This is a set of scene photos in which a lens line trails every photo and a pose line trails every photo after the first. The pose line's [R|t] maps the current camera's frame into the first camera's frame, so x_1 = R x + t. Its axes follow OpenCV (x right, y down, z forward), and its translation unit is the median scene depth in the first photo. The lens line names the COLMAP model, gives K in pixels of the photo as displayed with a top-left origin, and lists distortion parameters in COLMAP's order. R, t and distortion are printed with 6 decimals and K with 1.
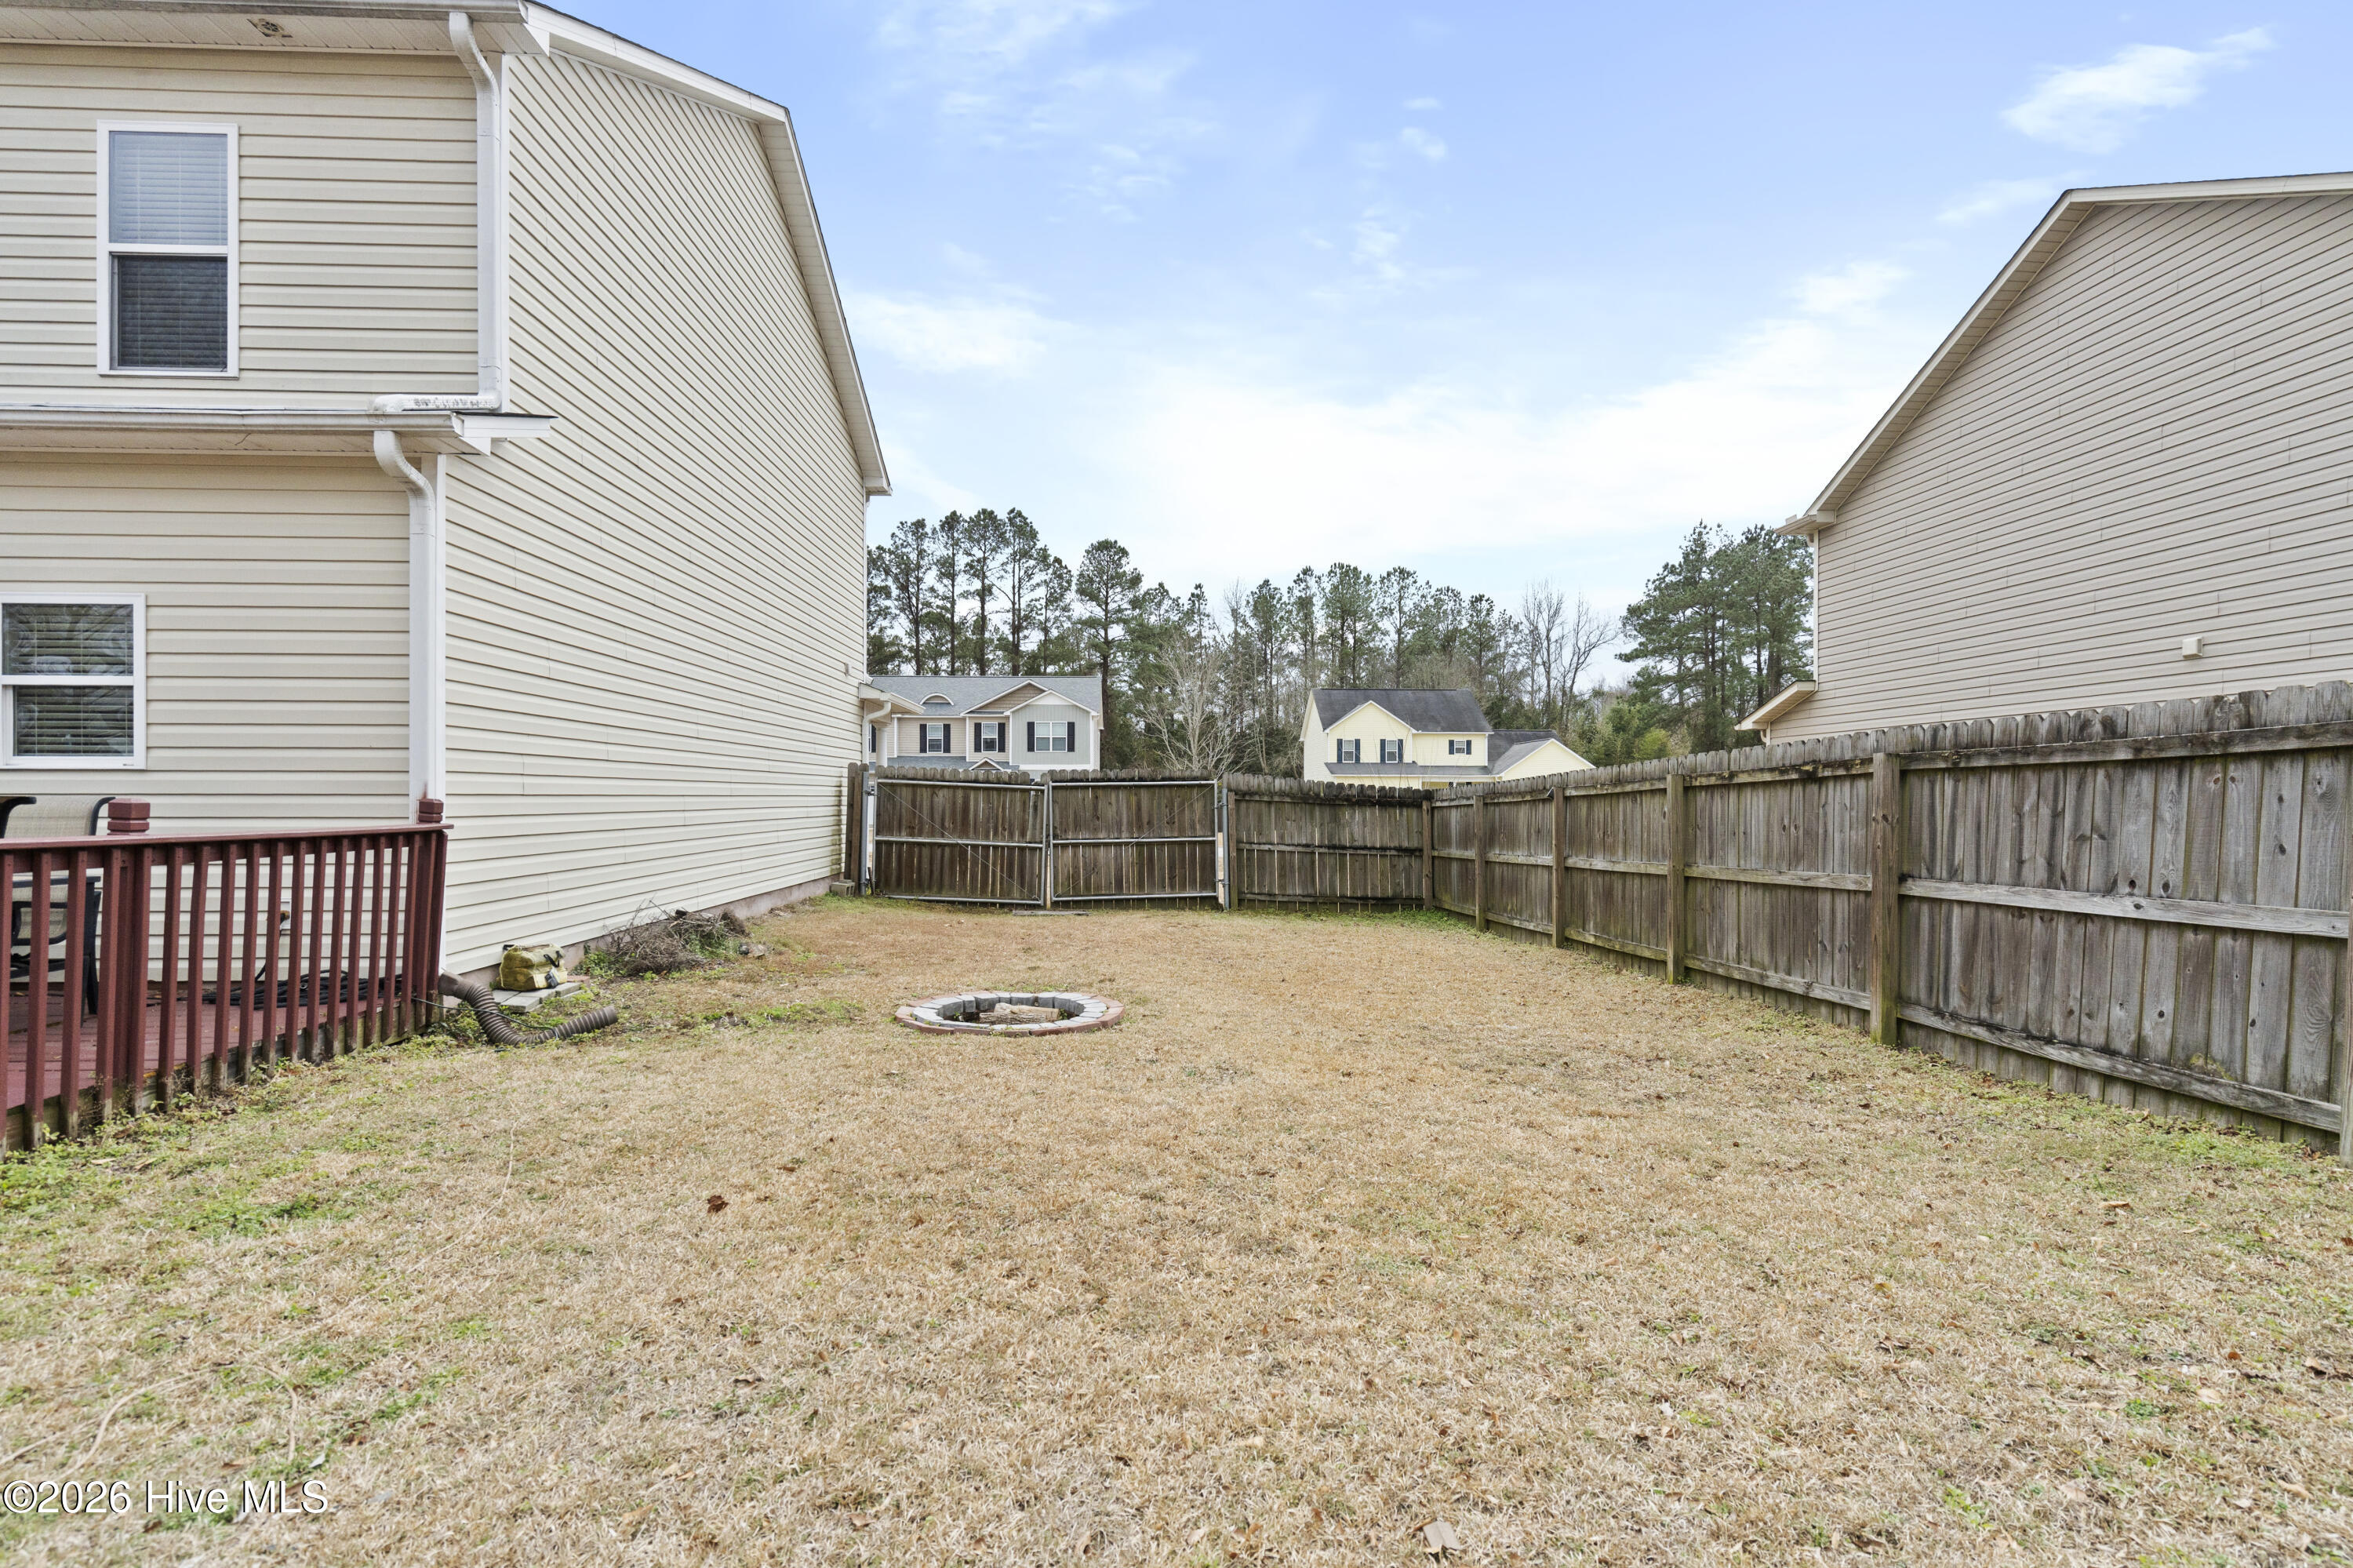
lens RADIAL K [[1074.9, 0, 1179.2], [0, 1074.9, 793.4], [0, 0, 1]] dist [-0.006842, 0.003794]
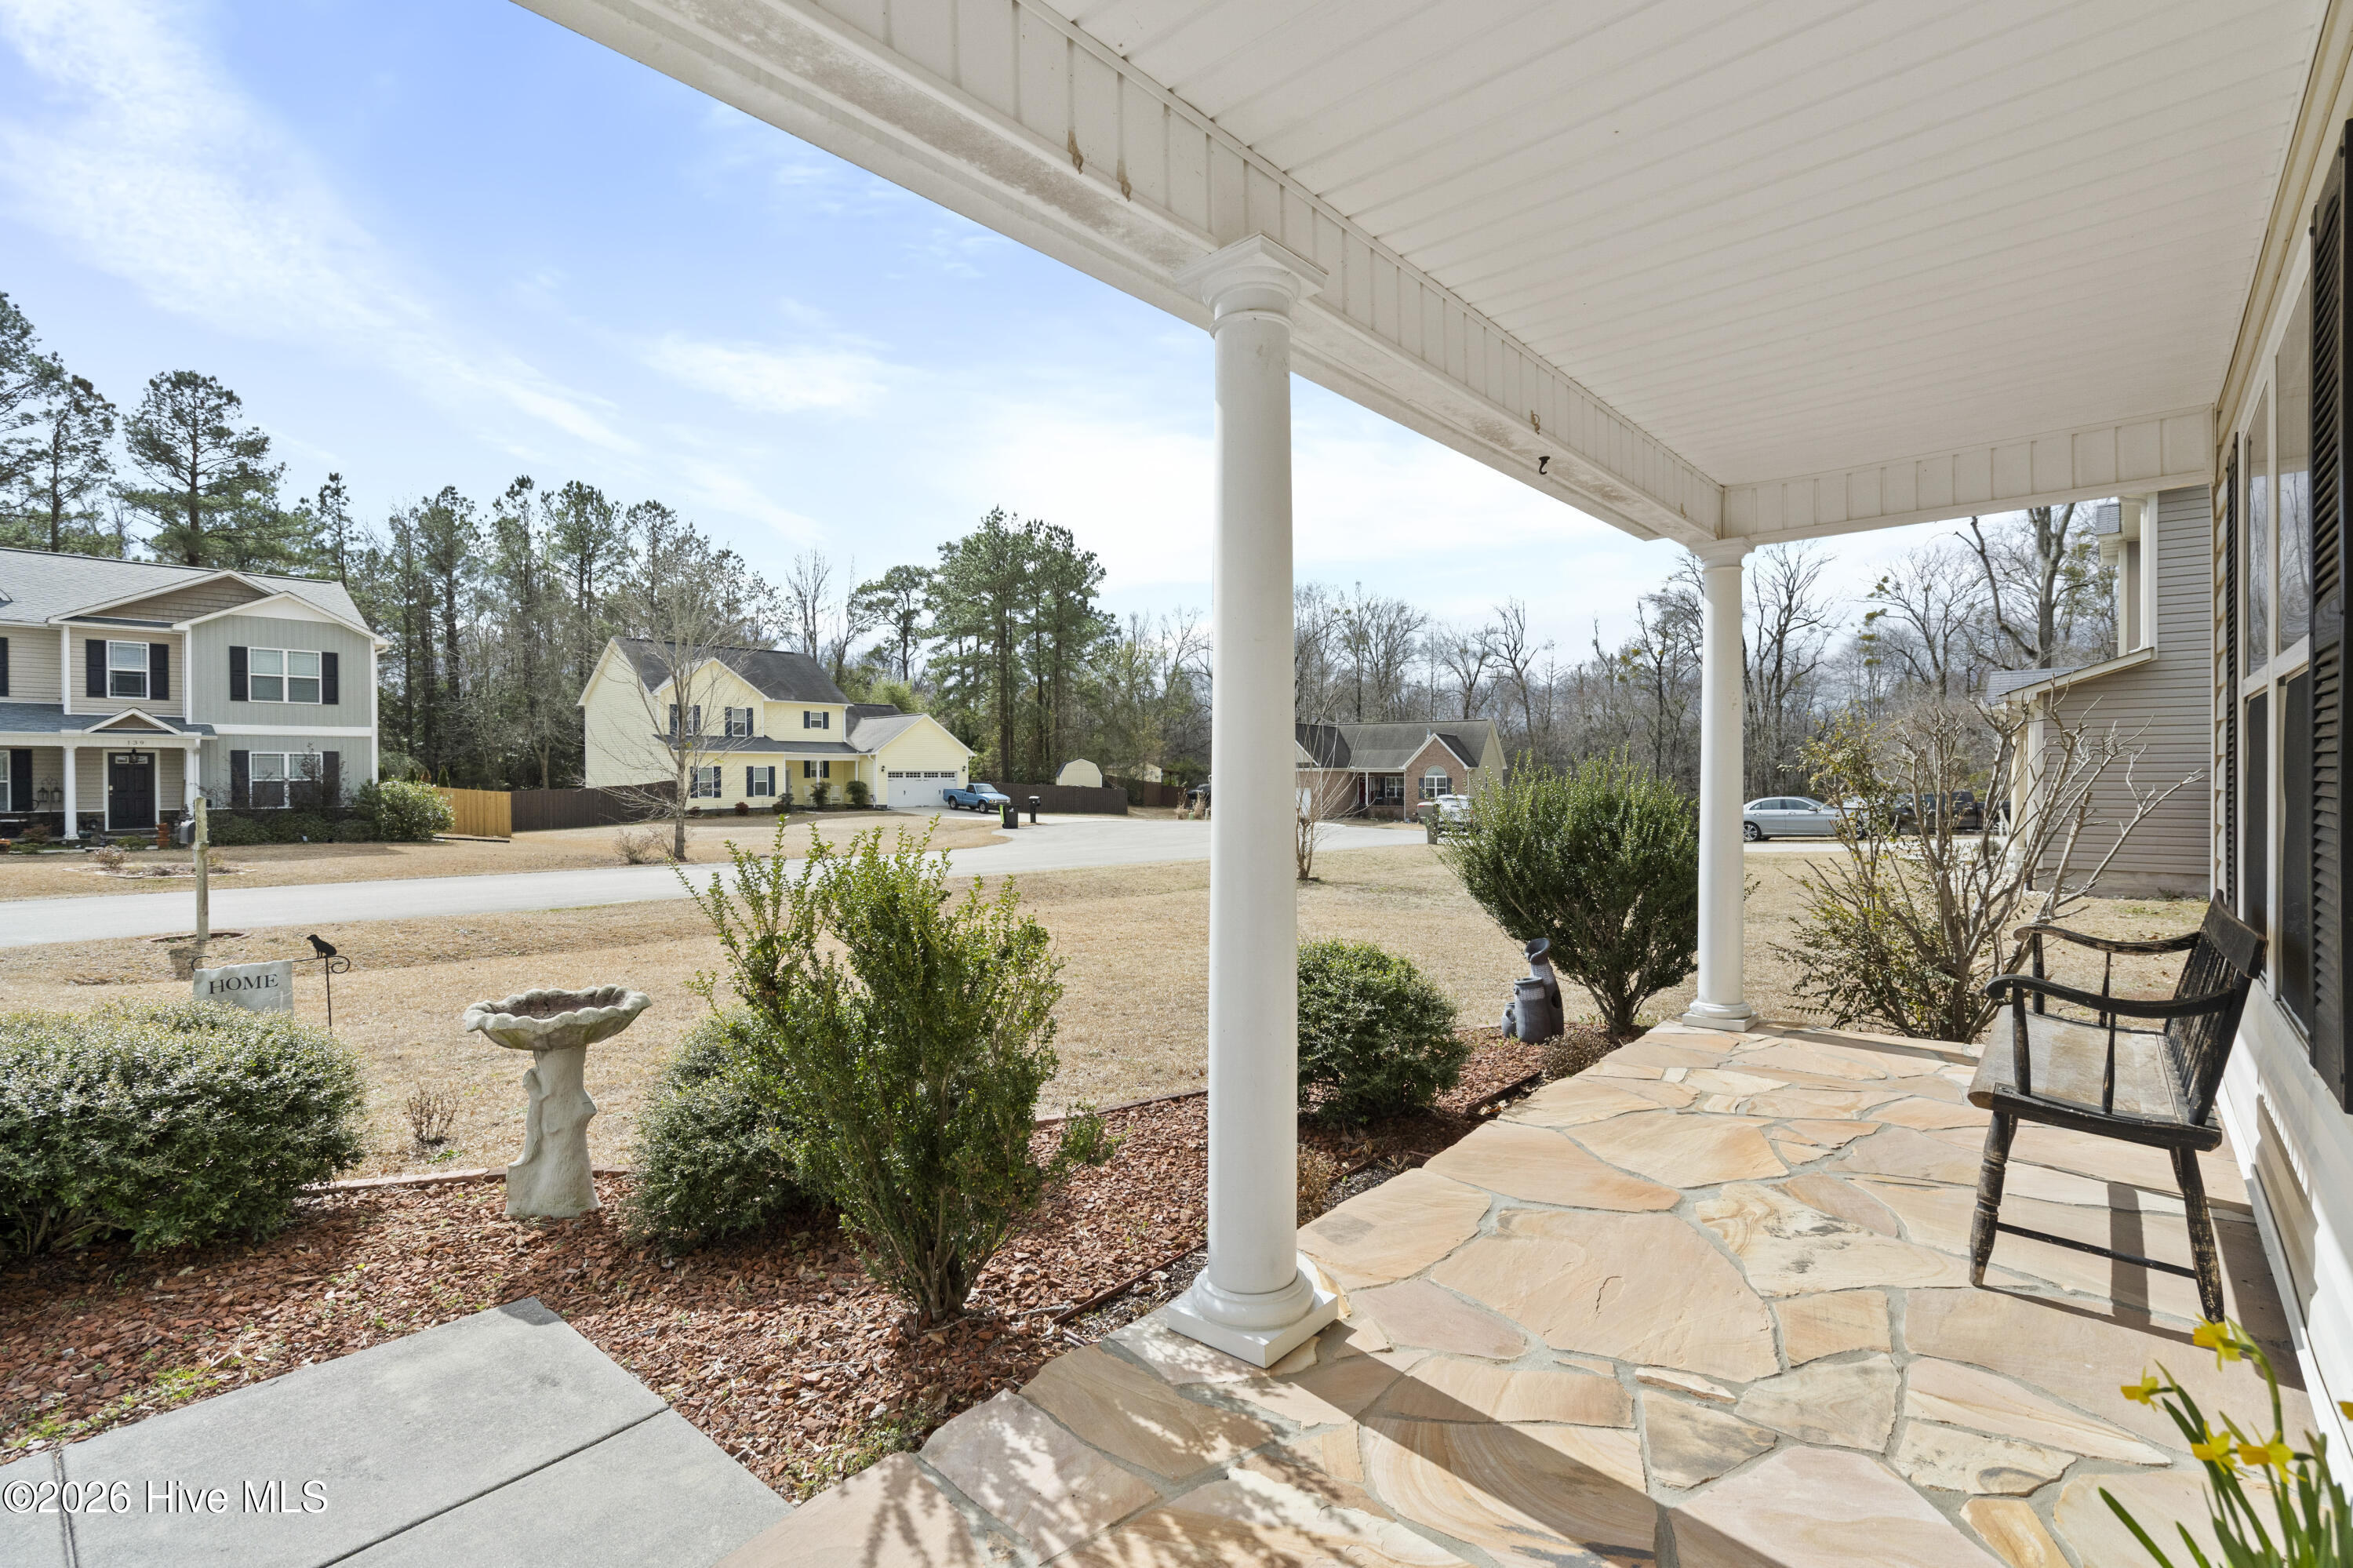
lens RADIAL K [[1074.9, 0, 1171.2], [0, 1074.9, 774.2], [0, 0, 1]] dist [-0.006842, 0.003794]
pose [[0.704346, -0.003423, 0.709849, -0.145447], [0.003995, 0.999992, 0.000858, 0.000068], [-0.709846, 0.002232, 0.704354, 0.208840]]
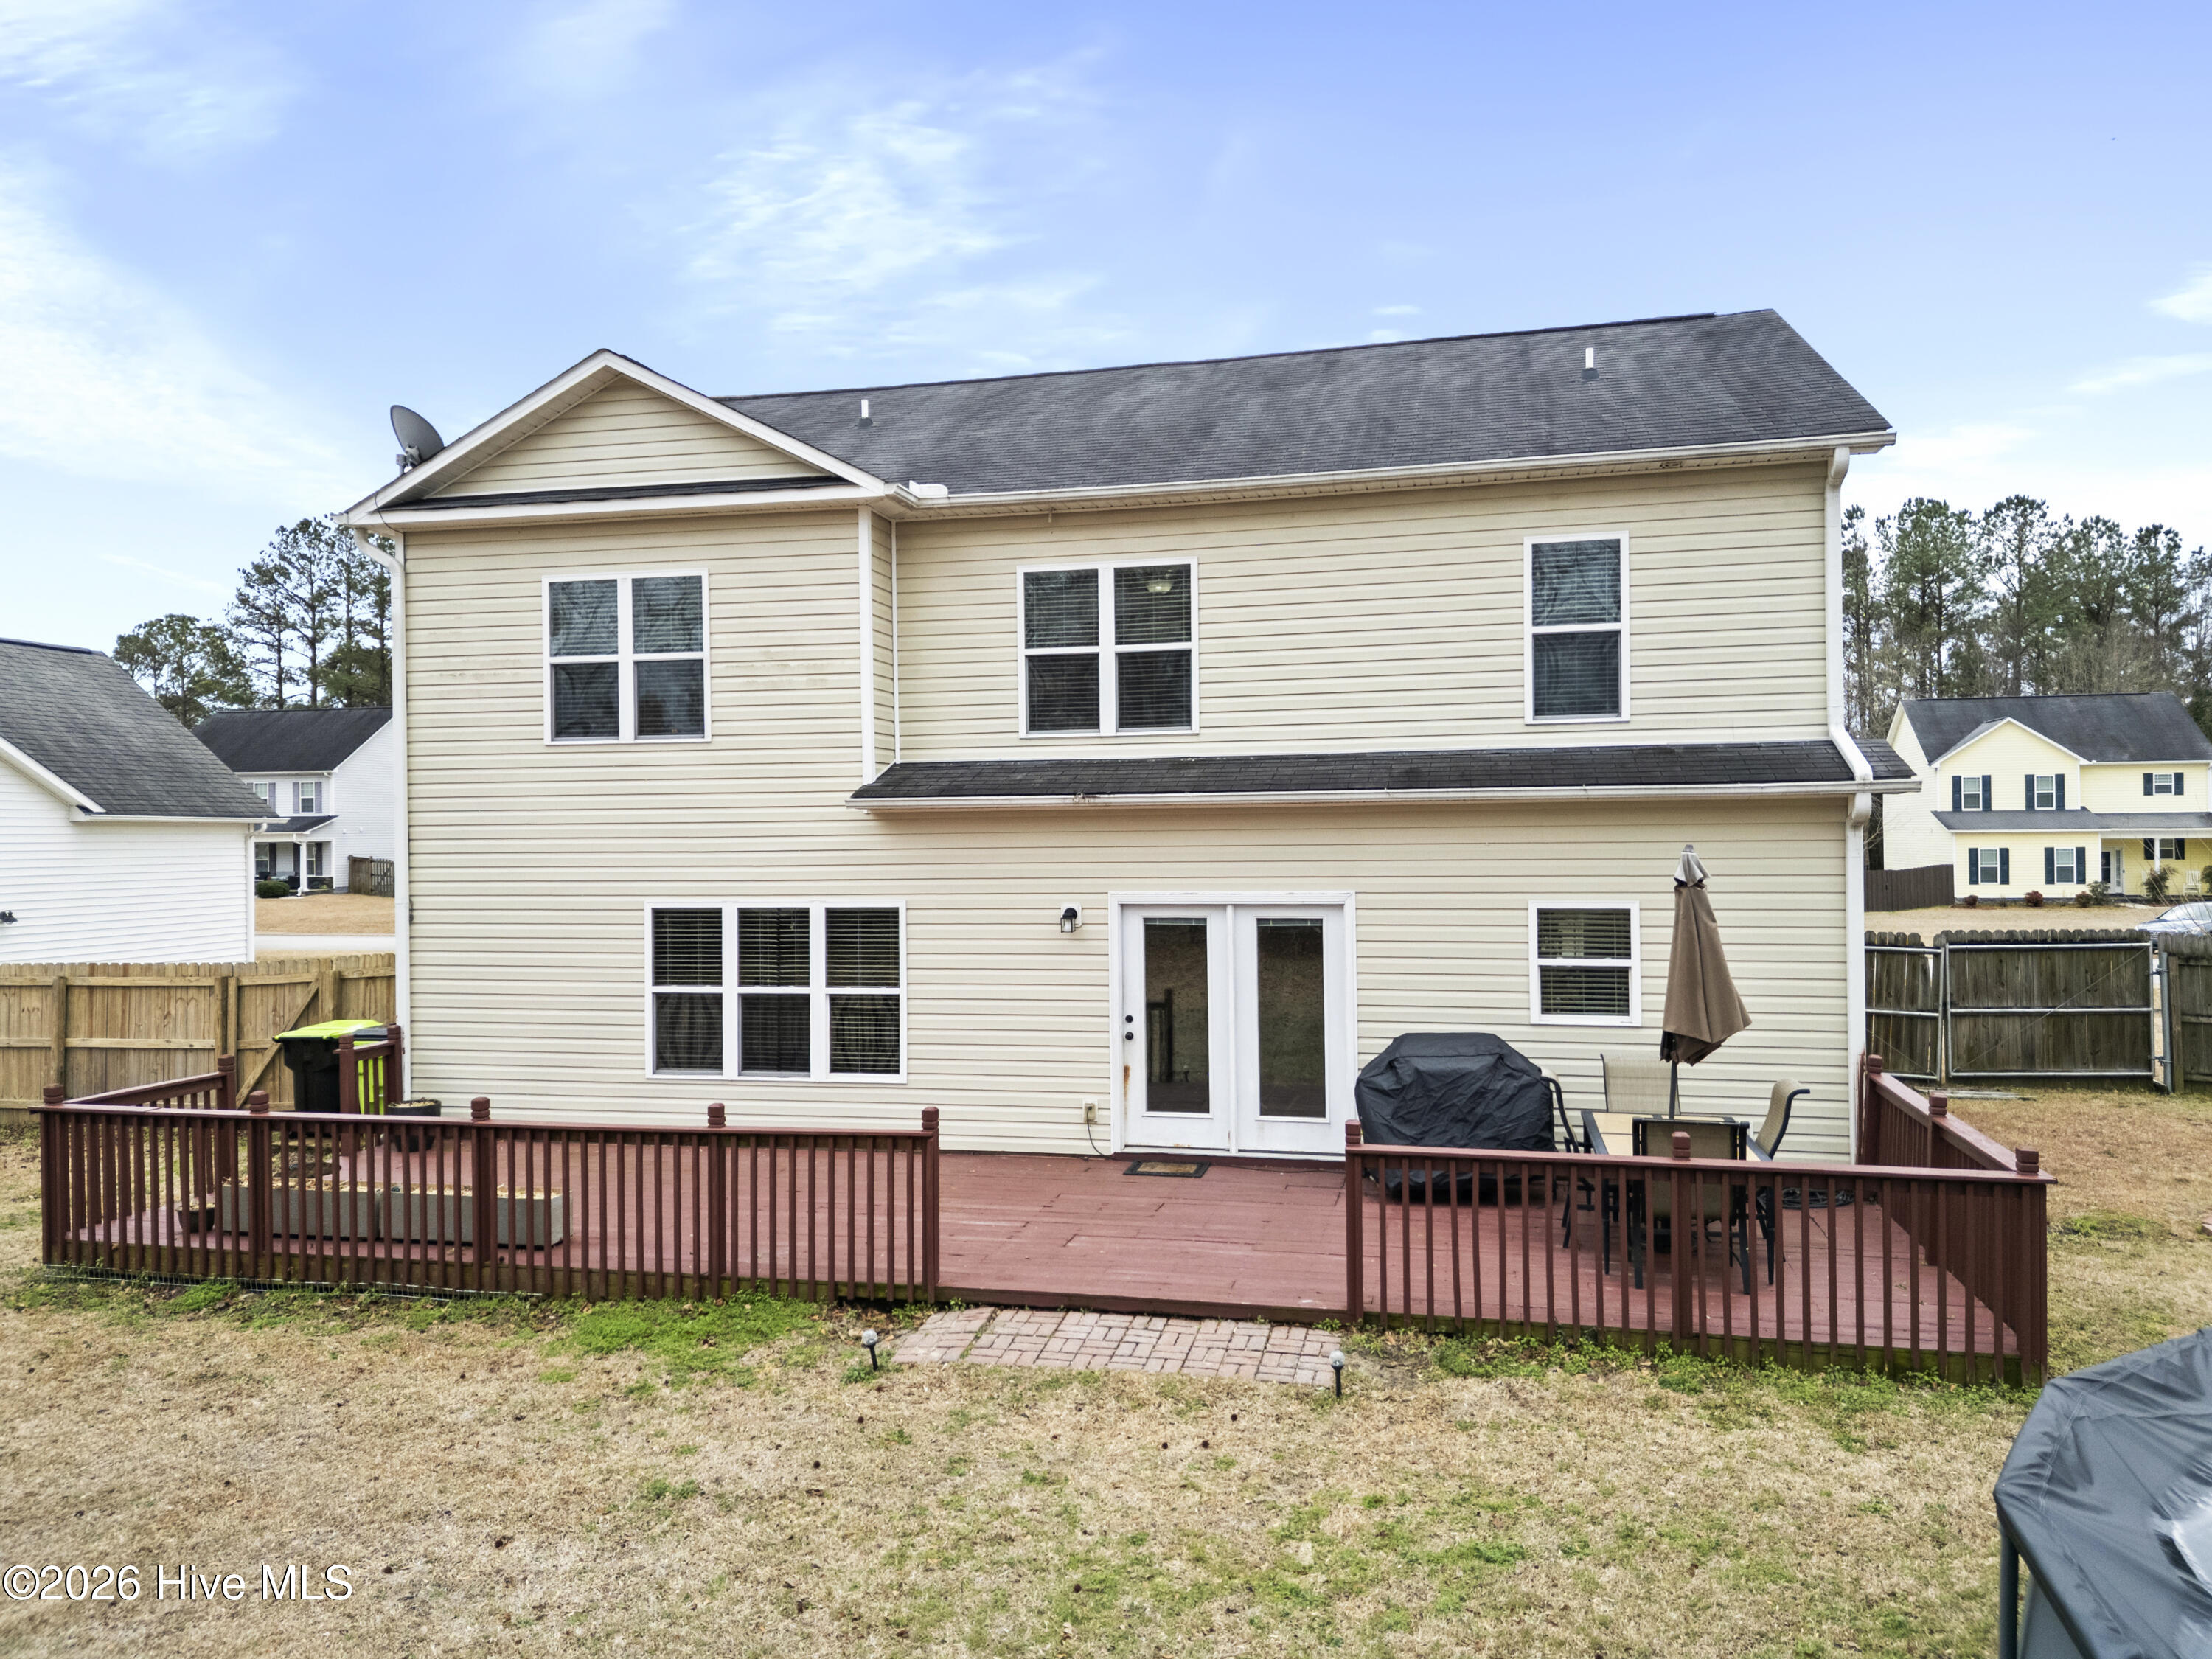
lens RADIAL K [[1560.4, 0, 1105.6], [0, 1560.4, 829.3], [0, 0, 1]] dist [0.052771, -0.038628]
pose [[0.960851, -0.014266, -0.276697, -0.089408], [0.014453, 0.999895, -0.001361, -0.024032], [0.276688, -0.002692, 0.960956, -0.097231]]
